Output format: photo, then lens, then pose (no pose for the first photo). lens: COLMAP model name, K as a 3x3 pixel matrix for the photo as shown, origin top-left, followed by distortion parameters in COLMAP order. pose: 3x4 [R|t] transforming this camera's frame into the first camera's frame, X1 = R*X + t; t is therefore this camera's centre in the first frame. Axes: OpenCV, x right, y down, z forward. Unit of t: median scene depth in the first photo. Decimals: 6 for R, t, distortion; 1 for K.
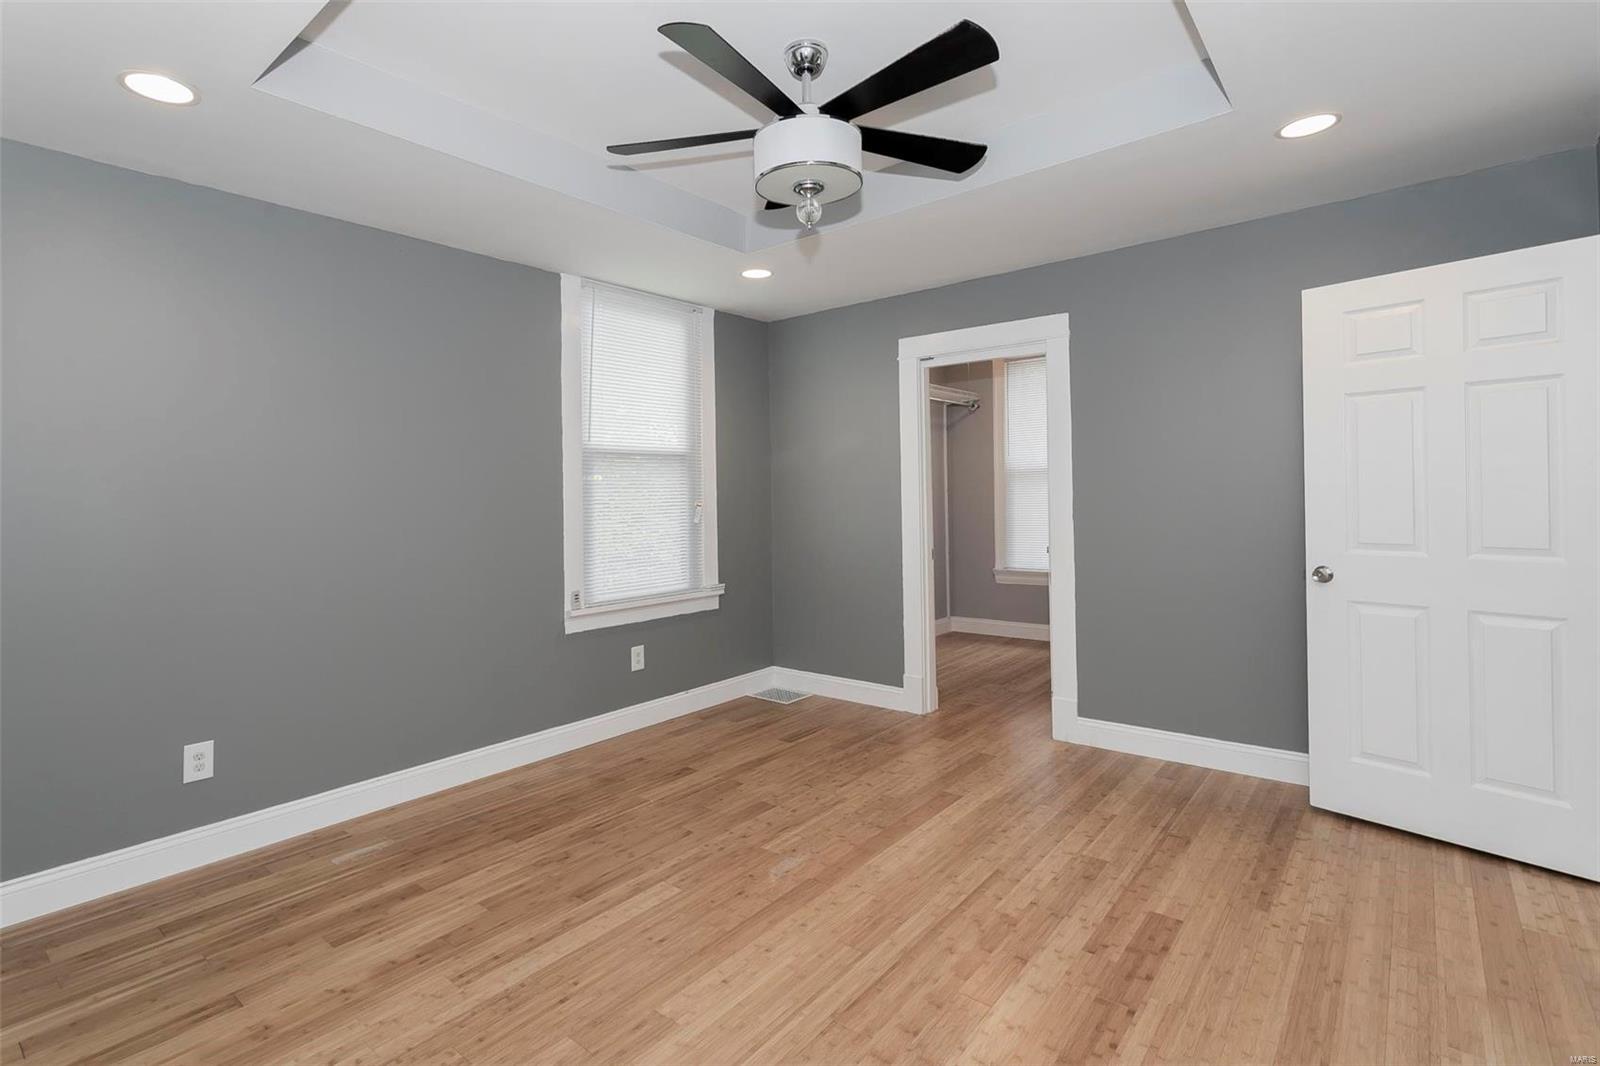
lens RADIAL K [[773.1, 0, 807.5], [0, 773.1, 526.5], [0, 0, 1]] dist [0.004334, -0.000540]
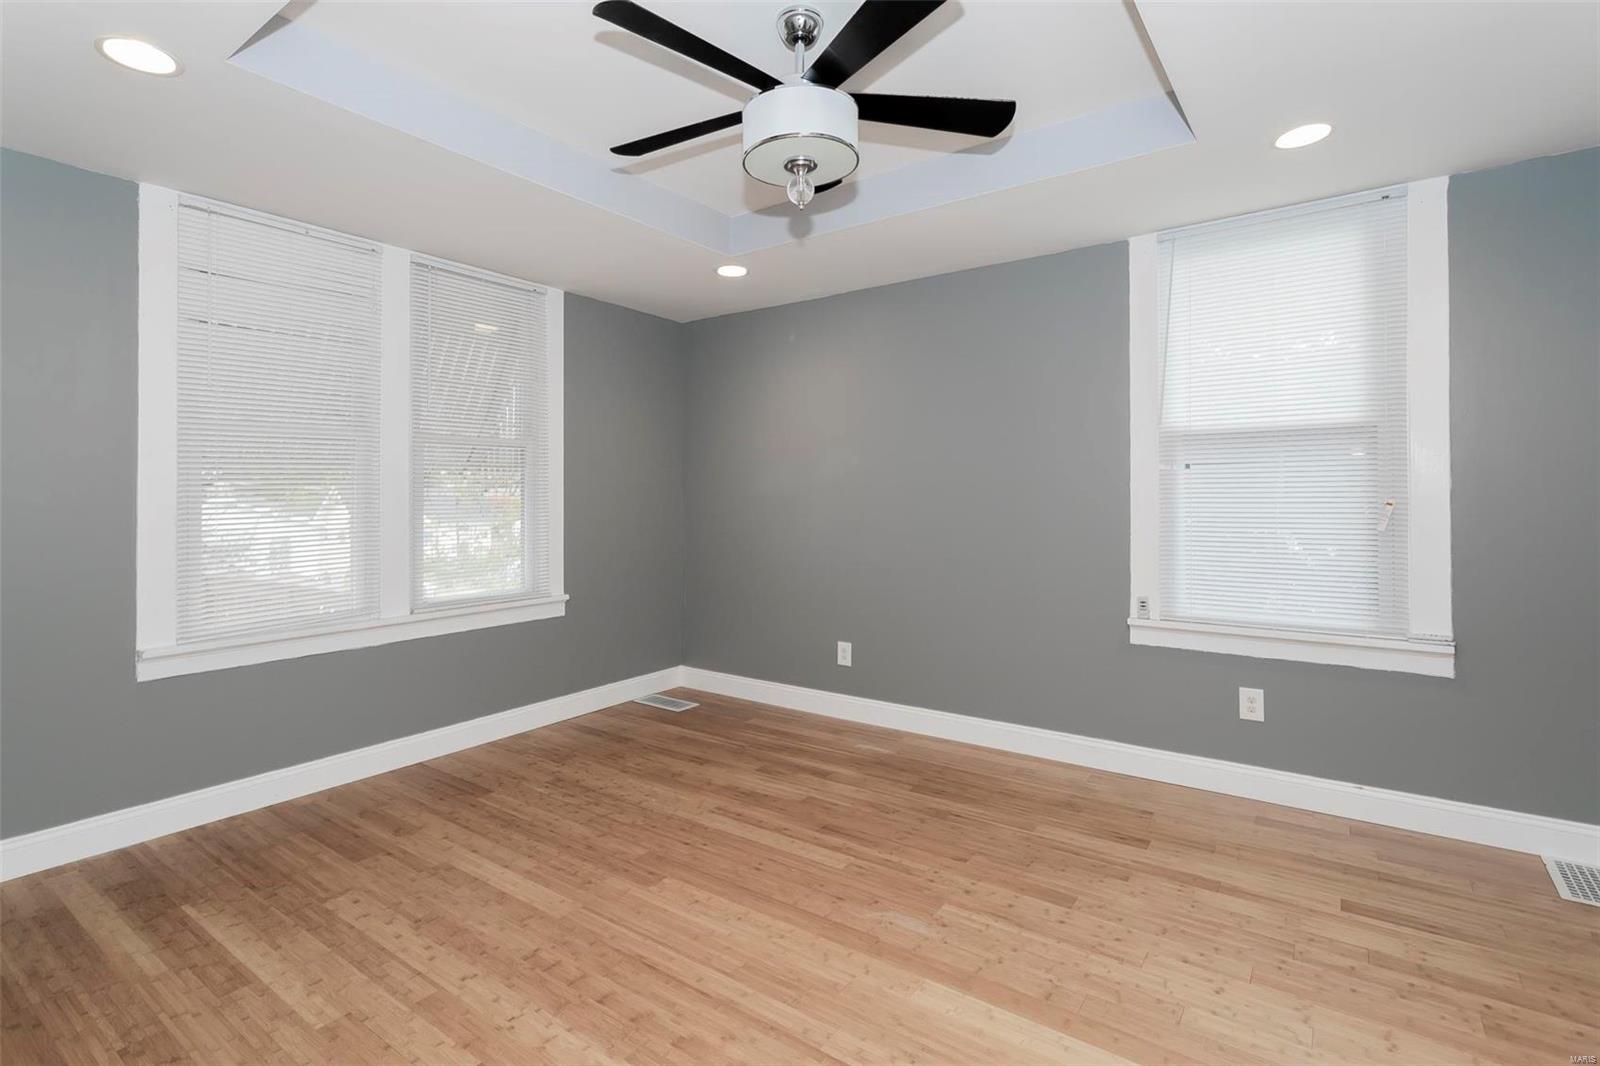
lens RADIAL K [[773.1, 0, 773.8], [0, 773.1, 513.3], [0, 0, 1]] dist [0.004334, -0.000540]
pose [[0.029840, 0.041310, -0.998701, 0.830030], [-0.032995, 0.998642, 0.040322, -0.048316], [0.999010, 0.031749, 0.031162, 0.829096]]
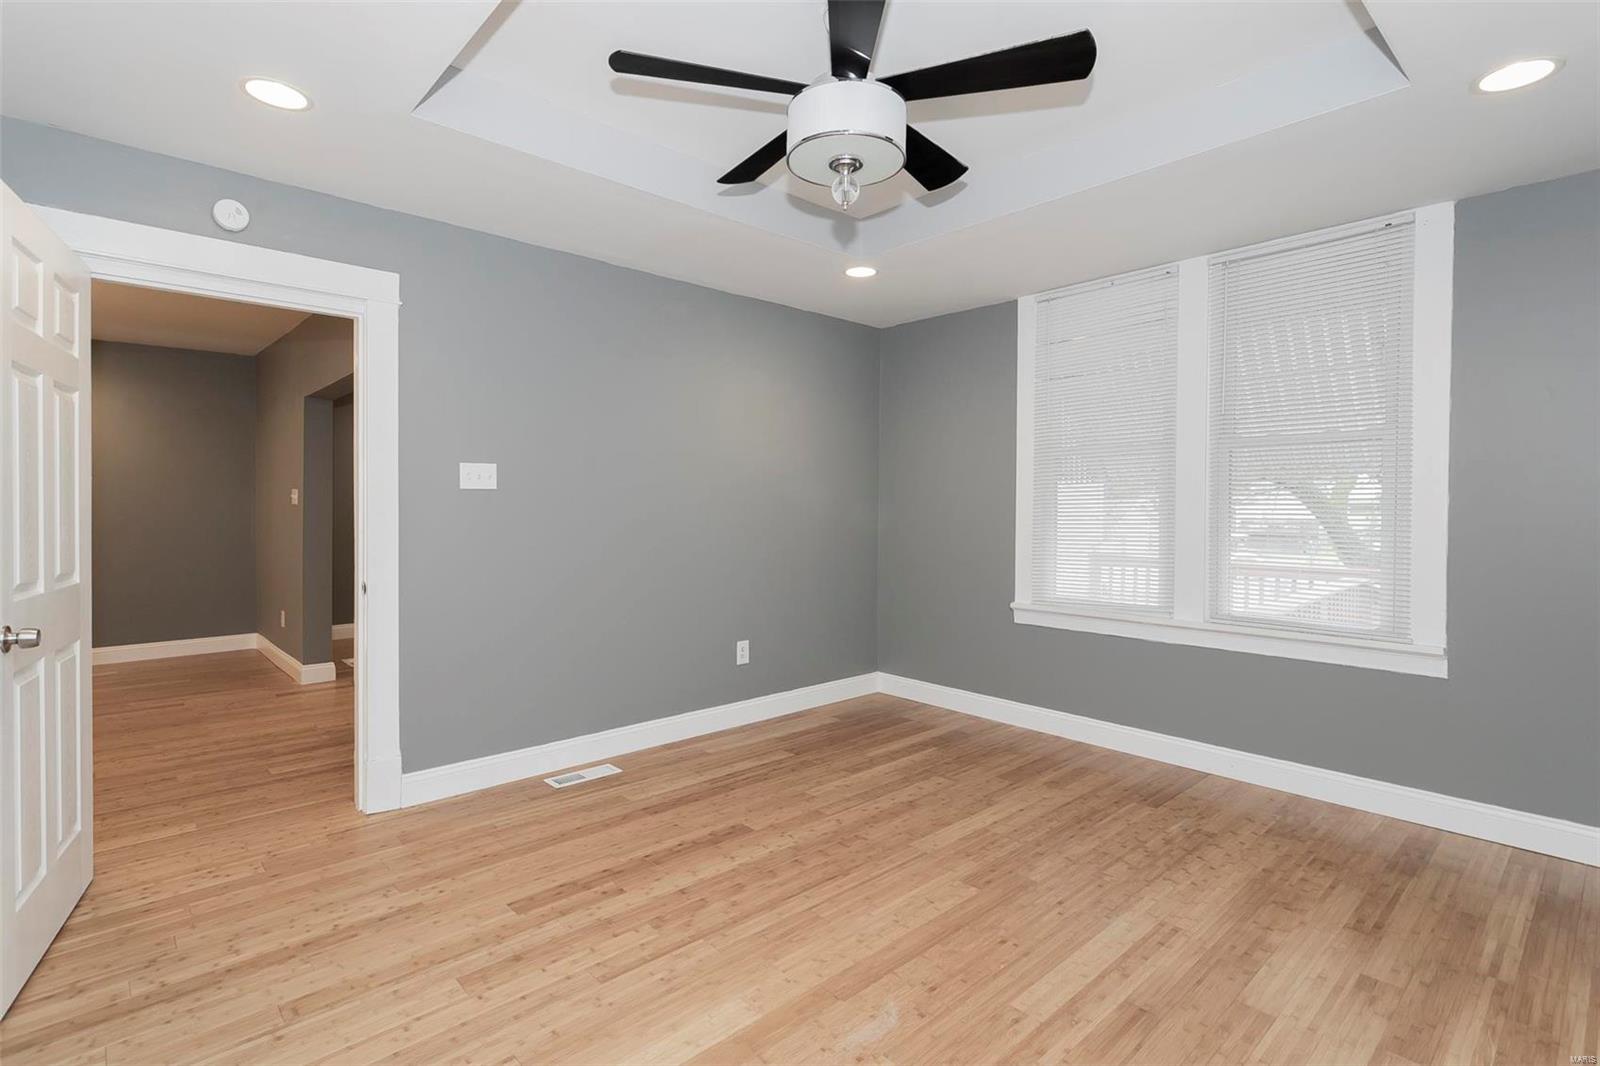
lens RADIAL K [[773.1, 0, 789.0], [0, 773.1, 518.4], [0, 0, 1]] dist [0.004334, -0.000540]
pose [[-0.985026, 0.014429, 0.171803, -0.081206], [0.023344, 0.998477, 0.049983, -0.060031], [-0.170820, 0.053245, -0.983863, 1.713596]]
